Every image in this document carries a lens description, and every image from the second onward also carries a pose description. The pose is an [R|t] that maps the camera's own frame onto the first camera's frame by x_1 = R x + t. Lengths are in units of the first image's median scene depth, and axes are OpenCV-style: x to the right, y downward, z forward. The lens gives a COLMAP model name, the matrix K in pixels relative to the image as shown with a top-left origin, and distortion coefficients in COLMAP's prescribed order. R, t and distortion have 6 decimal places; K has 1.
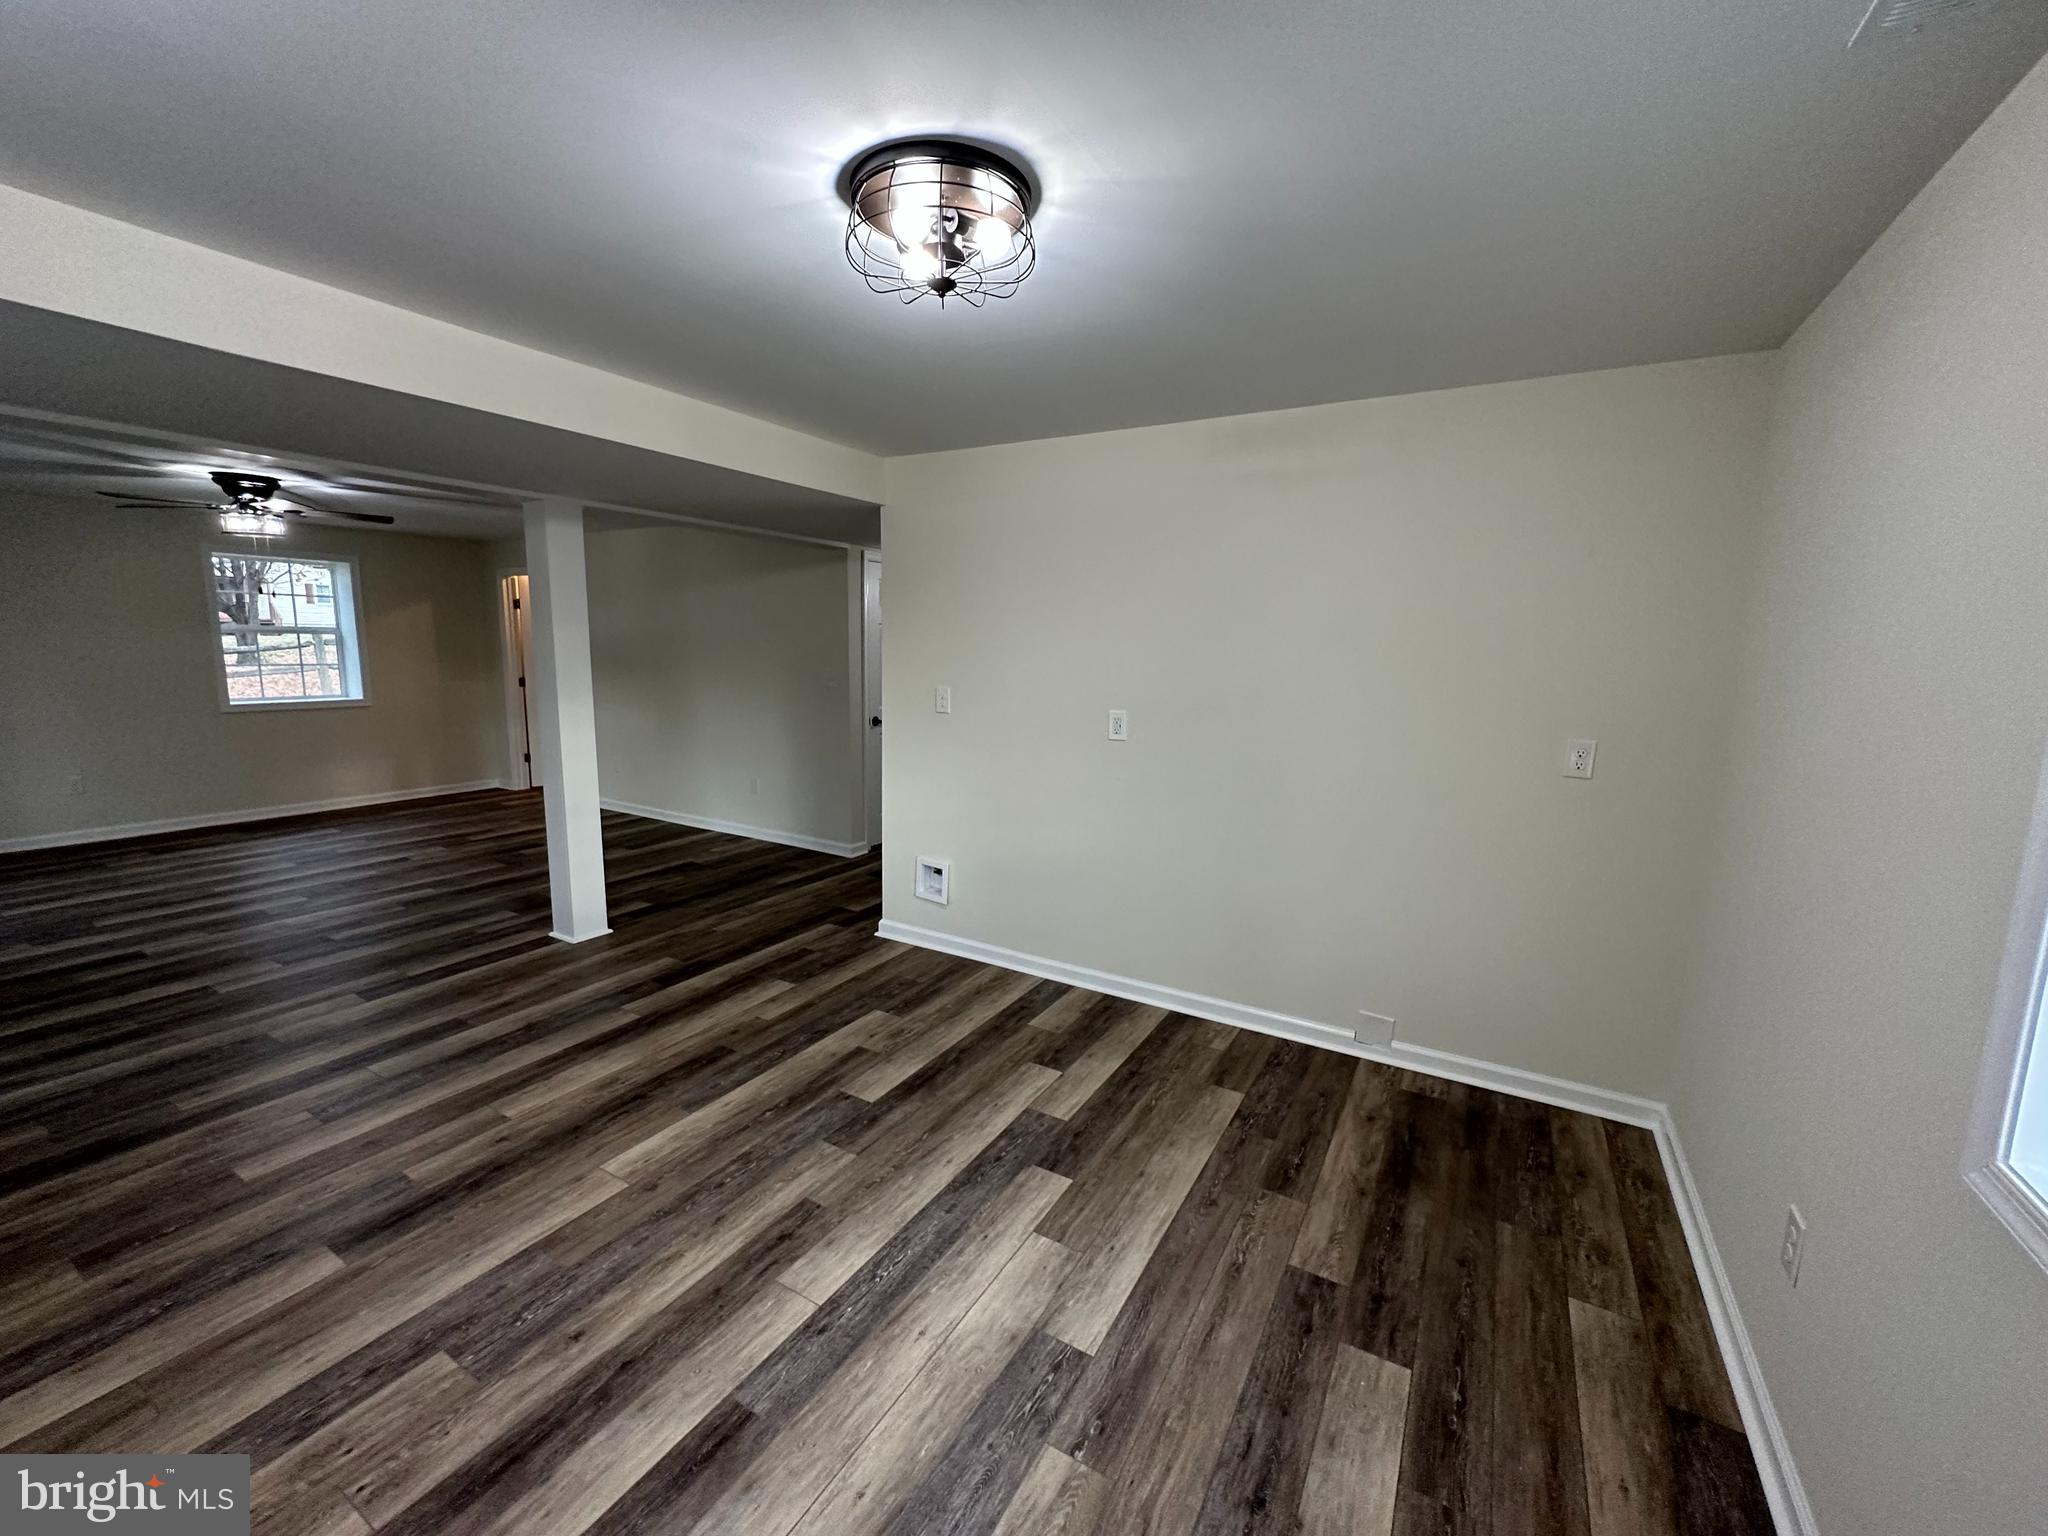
lens RADIAL K [[814.7, 0, 1022.0], [0, 814.7, 768.0], [0, 0, 1]] dist [0.000380, 0.000075]
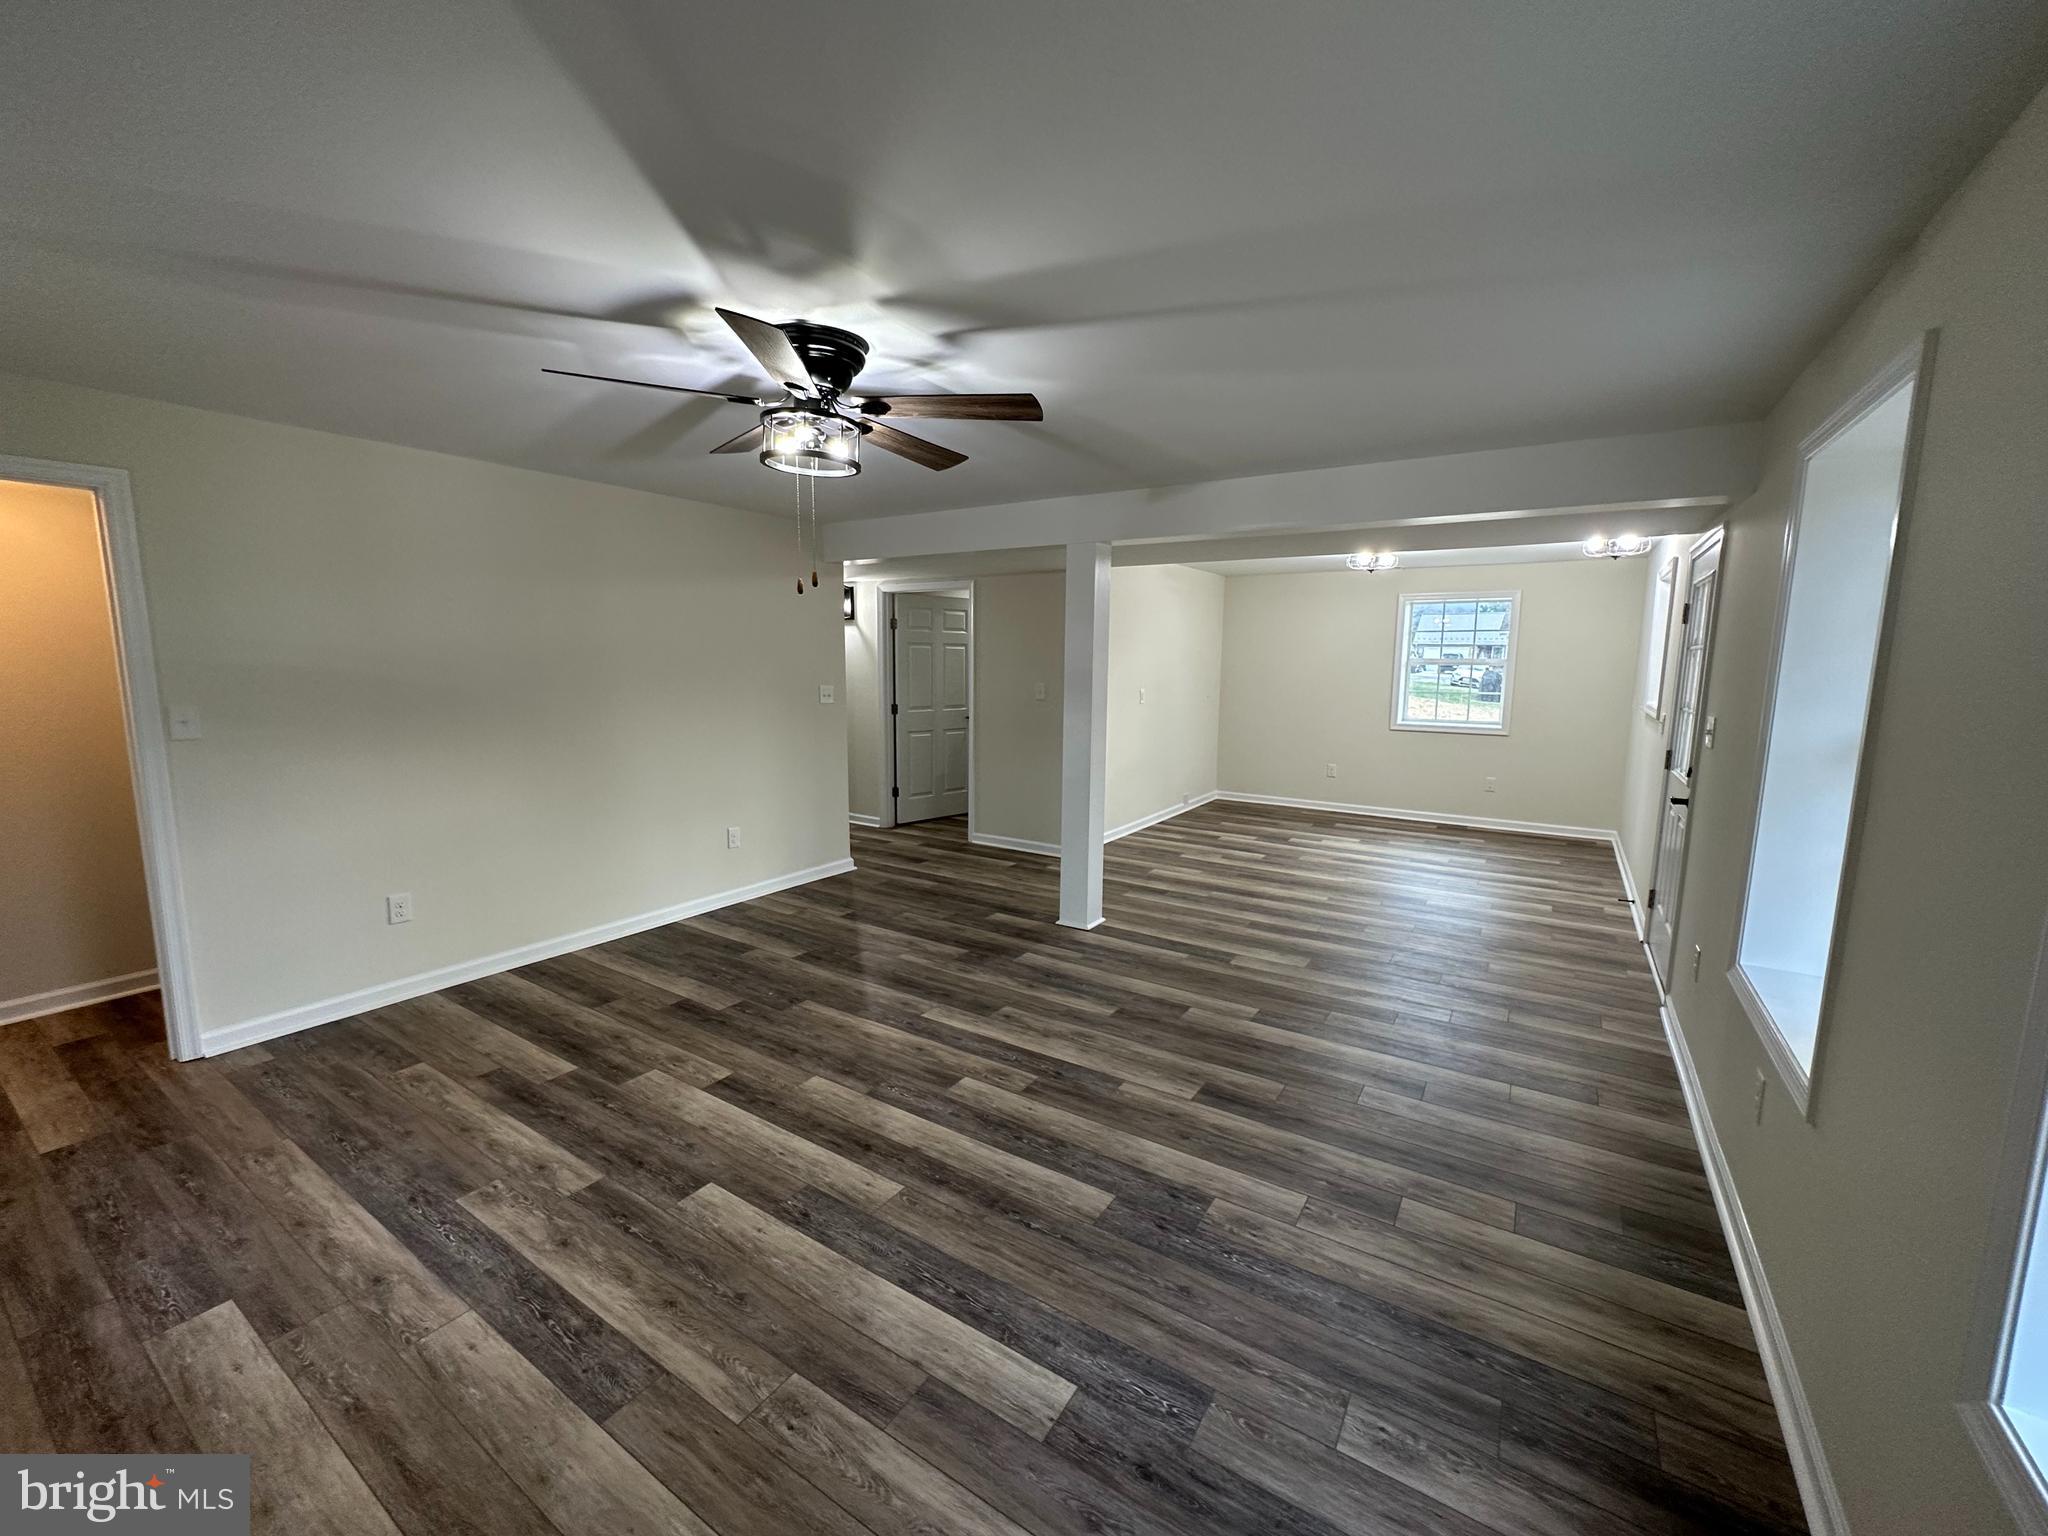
lens RADIAL K [[814.7, 0, 1022.0], [0, 814.7, 768.0], [0, 0, 1]] dist [0.000380, 0.000075]
pose [[0.048482, -0.157098, 0.986392, -2.225835], [0.138372, 0.979087, 0.149134, -0.255374], [-0.989193, 0.129259, 0.069206, 1.330644]]
